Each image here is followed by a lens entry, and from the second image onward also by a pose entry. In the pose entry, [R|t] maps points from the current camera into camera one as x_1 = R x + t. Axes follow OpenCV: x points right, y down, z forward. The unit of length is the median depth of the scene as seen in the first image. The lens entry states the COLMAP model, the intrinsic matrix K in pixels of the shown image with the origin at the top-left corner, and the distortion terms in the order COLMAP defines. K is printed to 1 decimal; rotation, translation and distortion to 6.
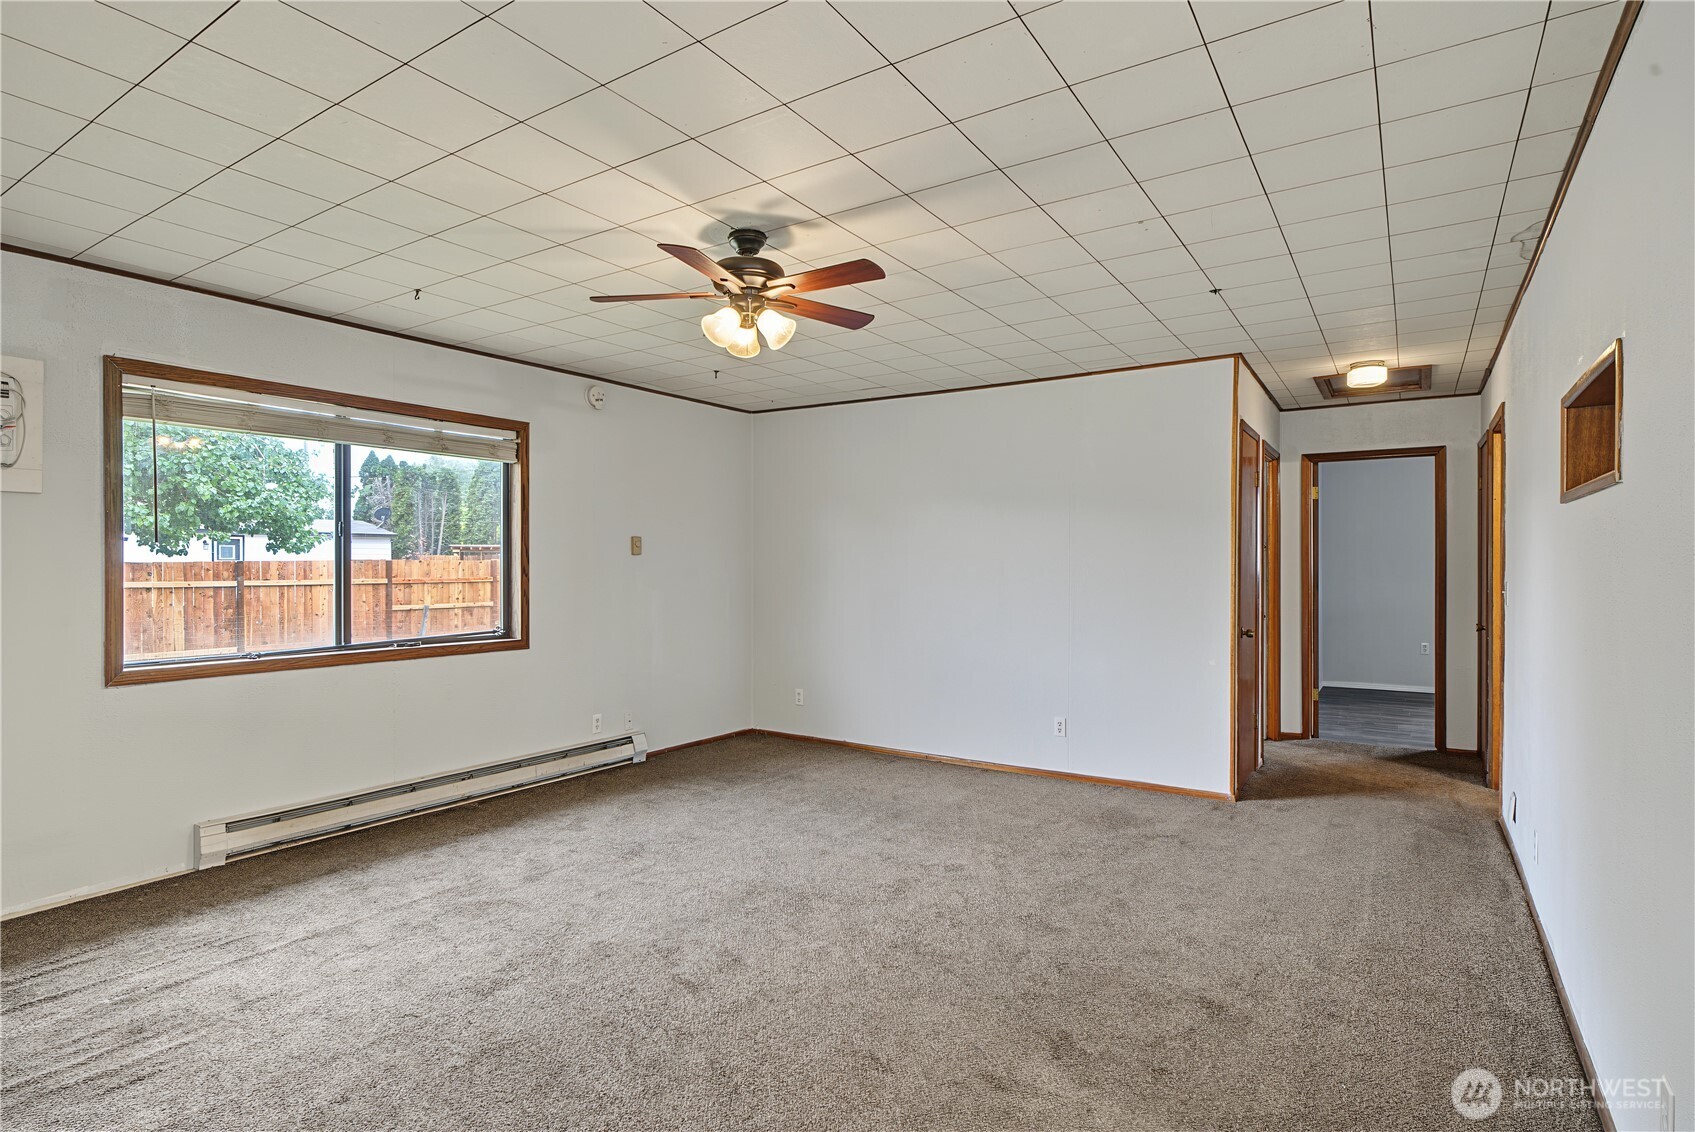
lens RADIAL K [[869.0, 0, 843.8], [0, 869.0, 584.3], [0, 0, 1]] dist [-0.003808, -0.000690]
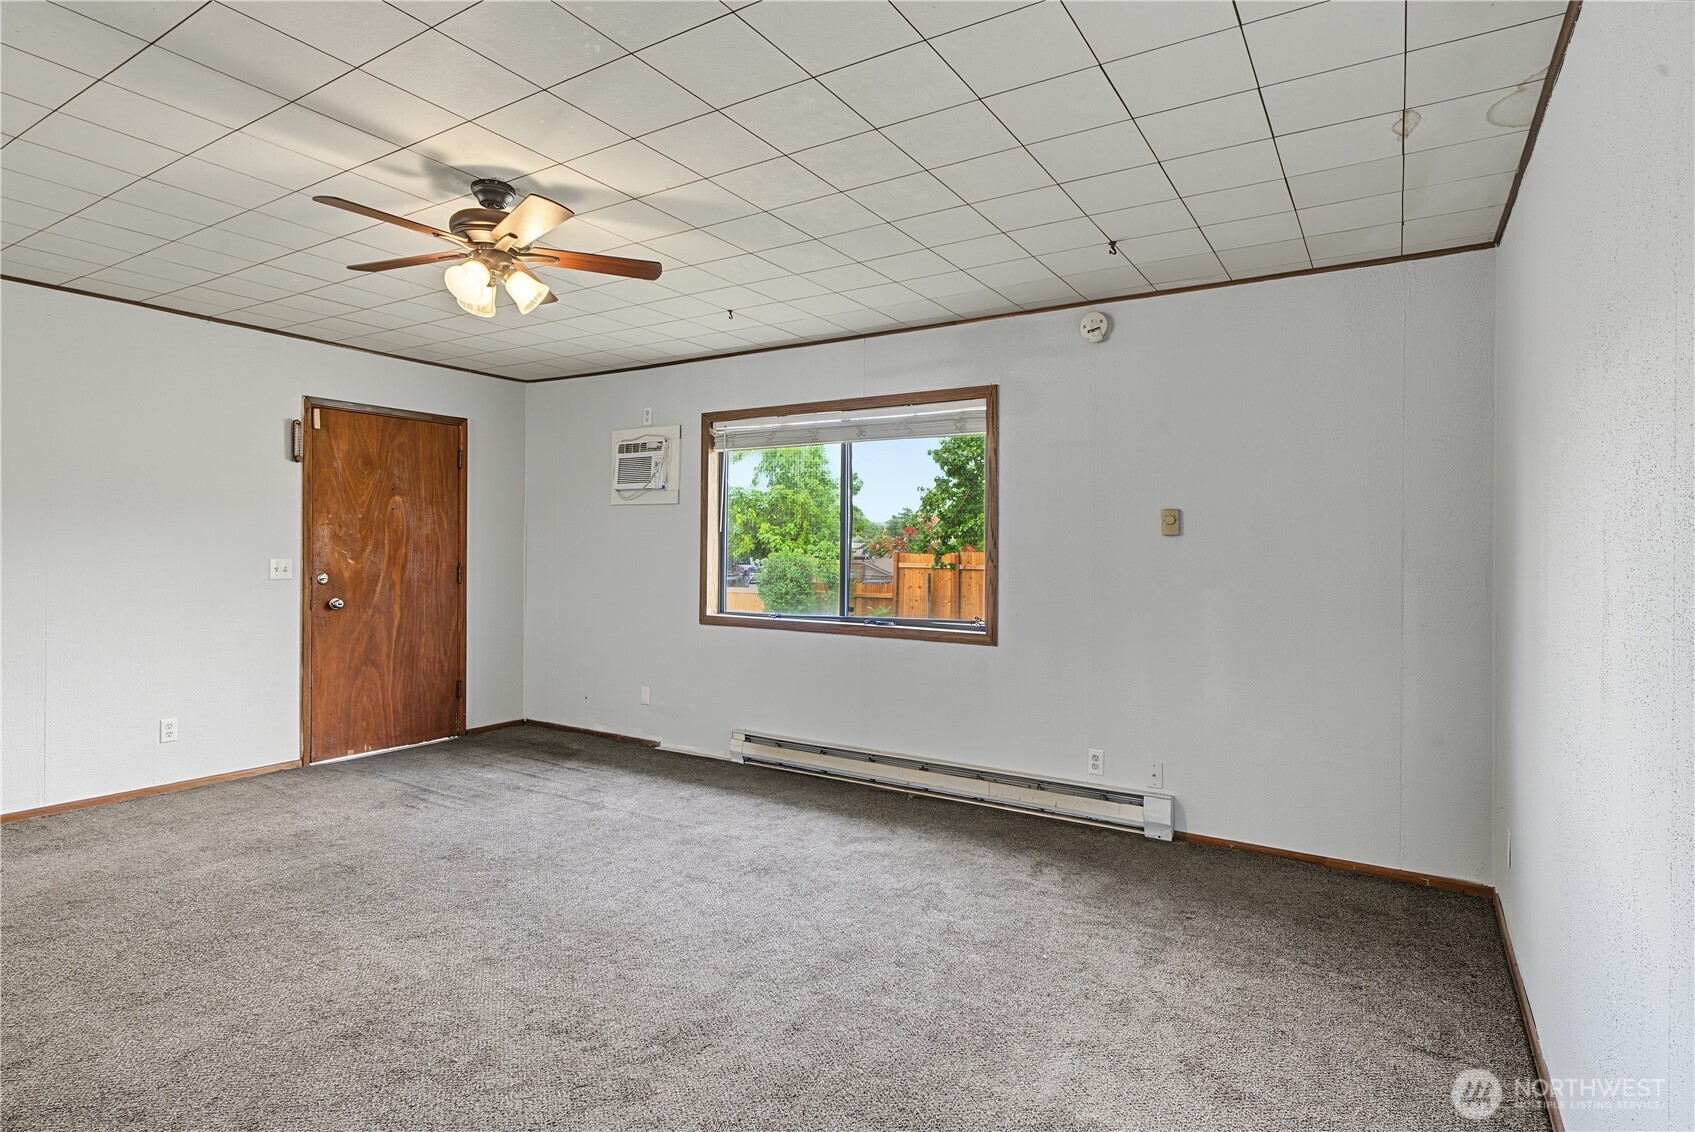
lens RADIAL K [[889.2, 0, 842.1], [0, 889.2, 557.3], [0, 0, 1]] dist [-0.000831, 0.000287]
pose [[0.017598, 0.004960, -0.999833, 0.632918], [-0.034936, 0.999380, 0.004343, -0.015051], [0.999235, 0.034854, 0.017761, 1.014592]]
